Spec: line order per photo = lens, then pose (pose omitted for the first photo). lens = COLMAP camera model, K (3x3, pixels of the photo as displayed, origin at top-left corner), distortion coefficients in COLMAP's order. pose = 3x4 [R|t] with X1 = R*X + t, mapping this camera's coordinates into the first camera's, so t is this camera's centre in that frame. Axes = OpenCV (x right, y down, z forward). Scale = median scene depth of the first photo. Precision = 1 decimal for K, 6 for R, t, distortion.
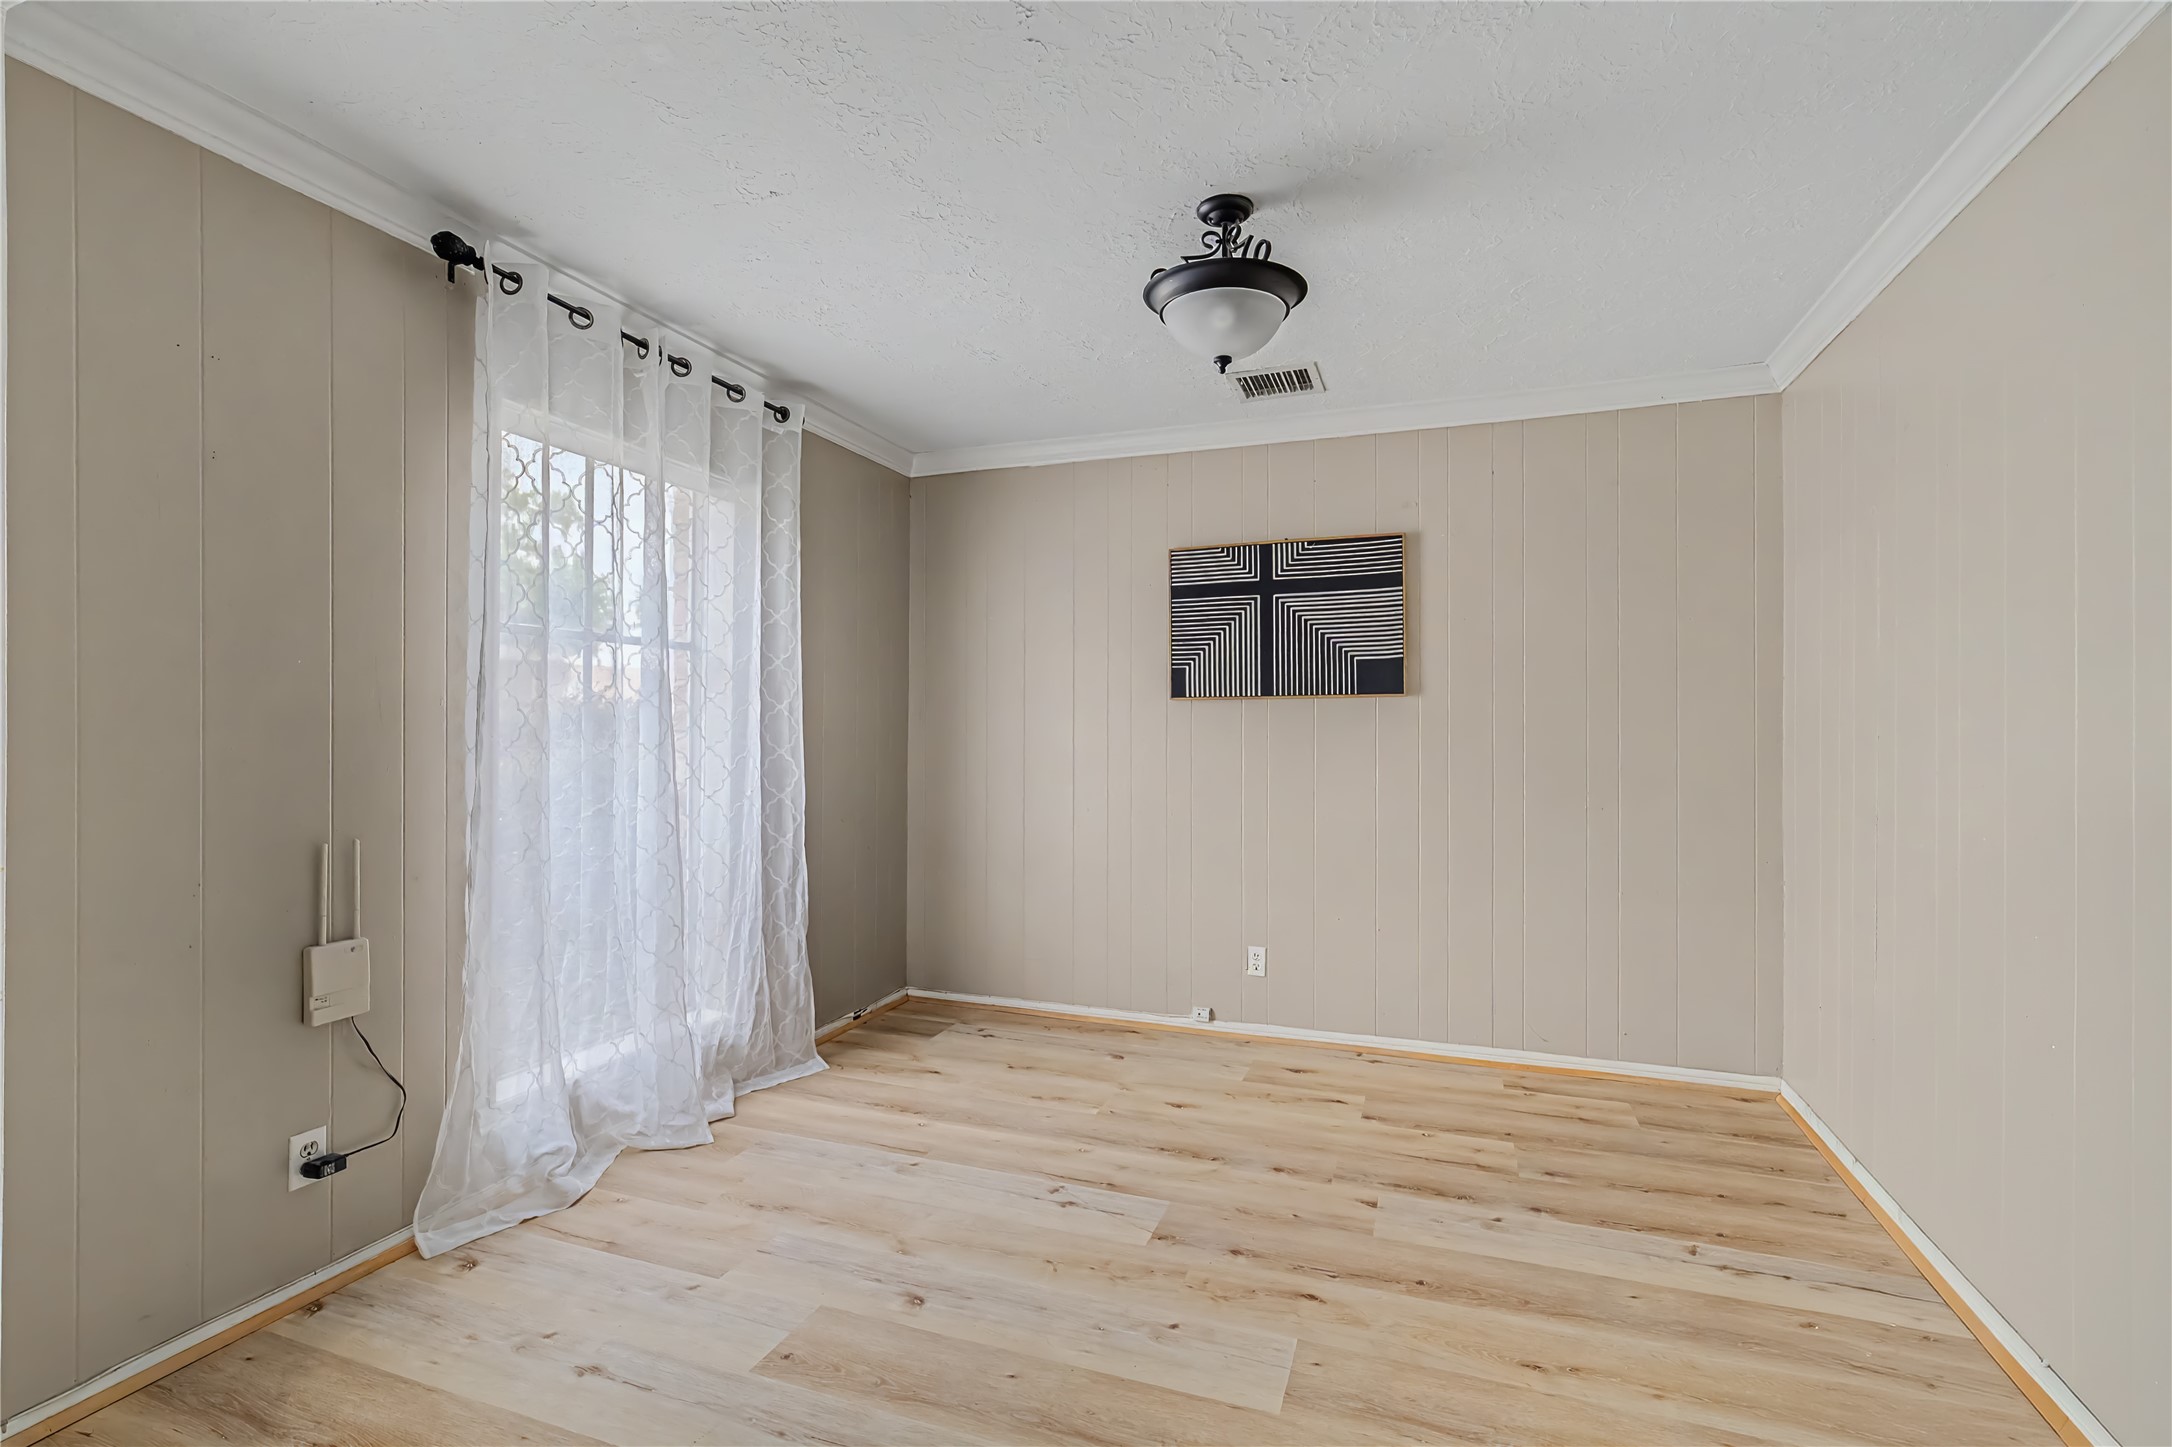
lens RADIAL K [[973.0, 0, 1134.5], [0, 973.0, 714.5], [0, 0, 1]] dist [-0.009521, 0.004380]
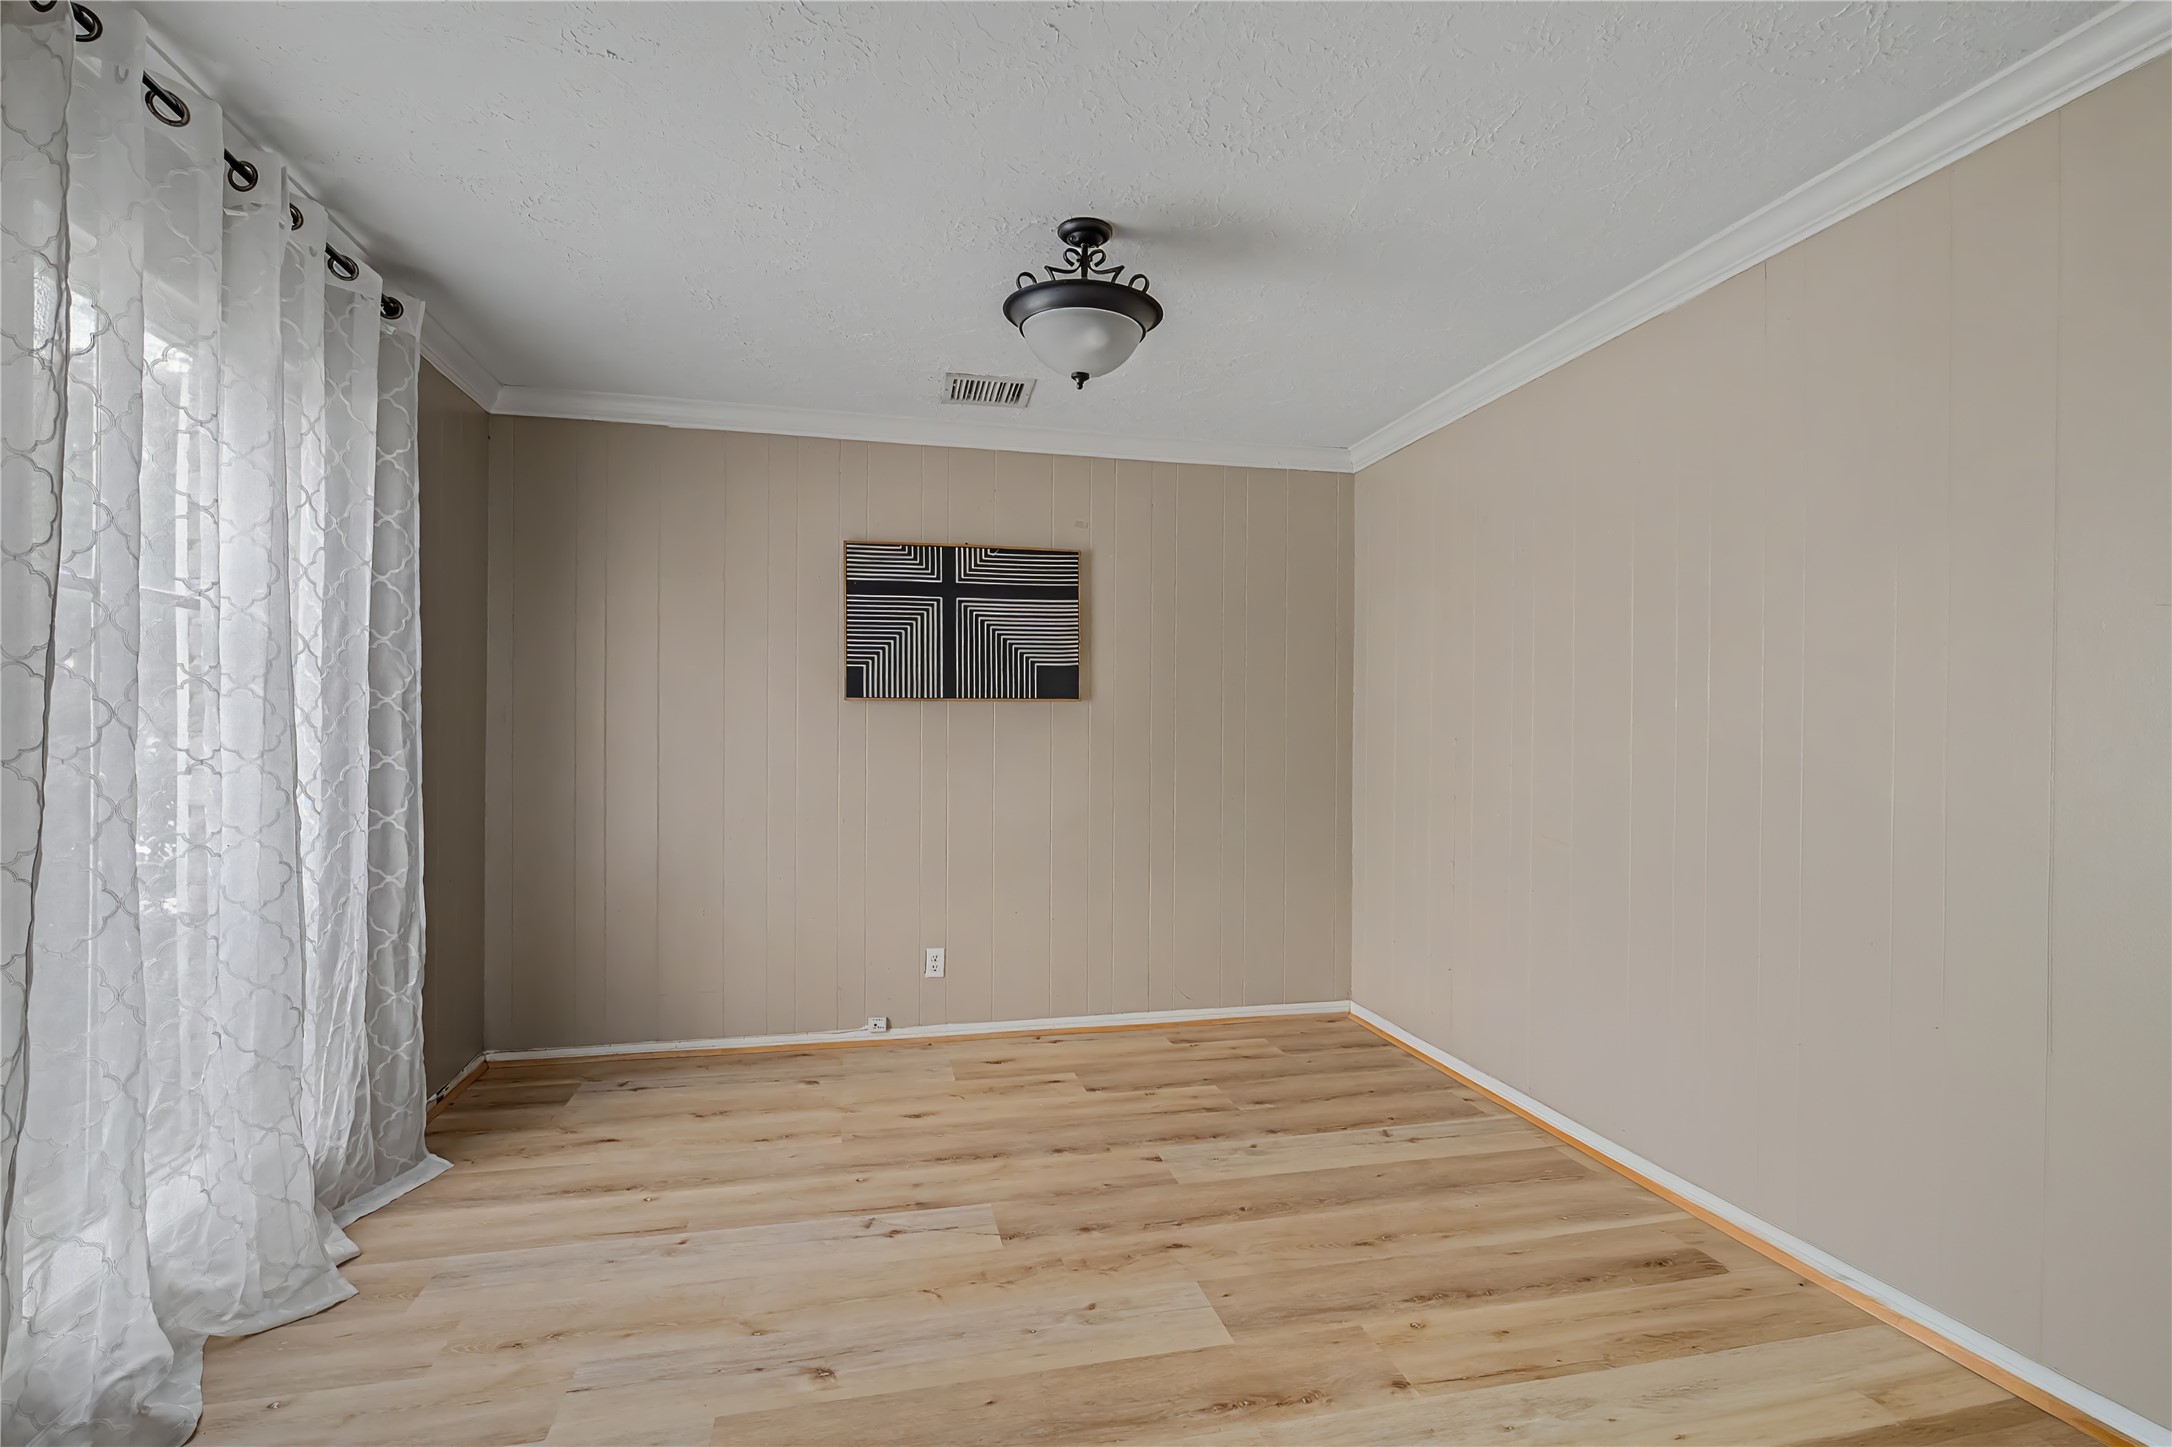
lens RADIAL K [[973.0, 0, 1107.9], [0, 973.0, 724.0], [0, 0, 1]] dist [-0.009521, 0.004380]
pose [[0.842945, 0.006956, 0.537955, -0.347721], [-0.011860, 0.999914, 0.005656, 0.000232], [-0.537869, -0.011148, 0.842955, 0.083265]]
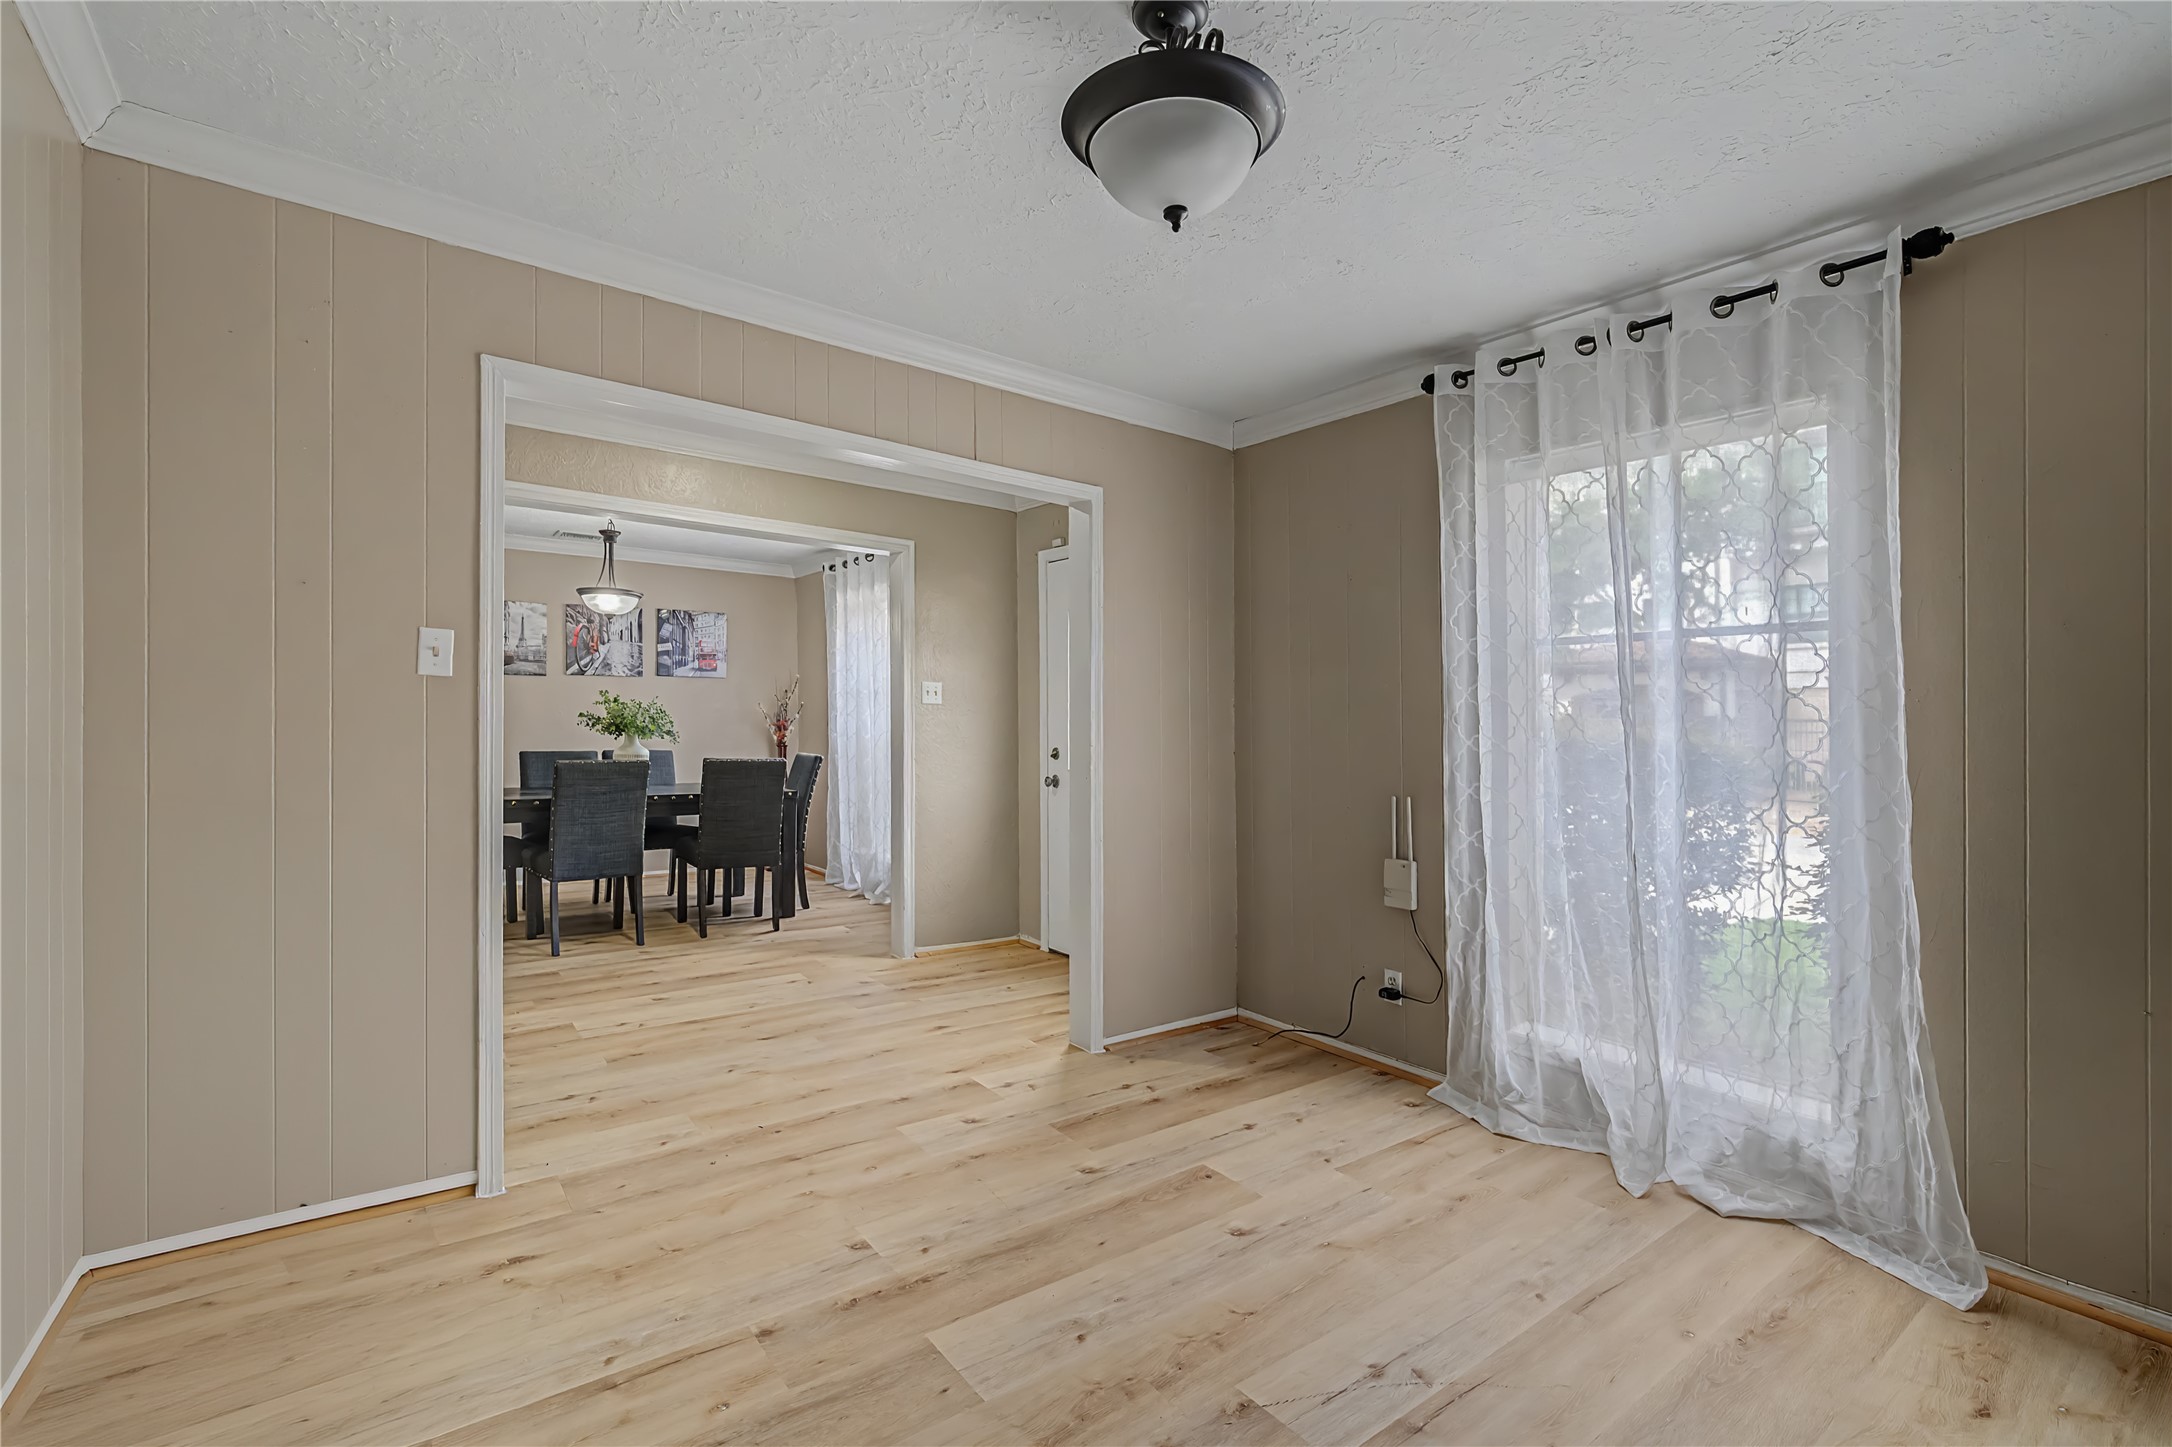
lens RADIAL K [[973.0, 0, 1063.5], [0, 973.0, 756.9], [0, 0, 1]] dist [-0.009521, 0.004380]
pose [[-0.586650, 0.021986, -0.809542, 0.566846], [-0.005849, 0.999490, 0.031383, 0.012105], [0.809820, 0.023145, -0.586222, 1.057749]]
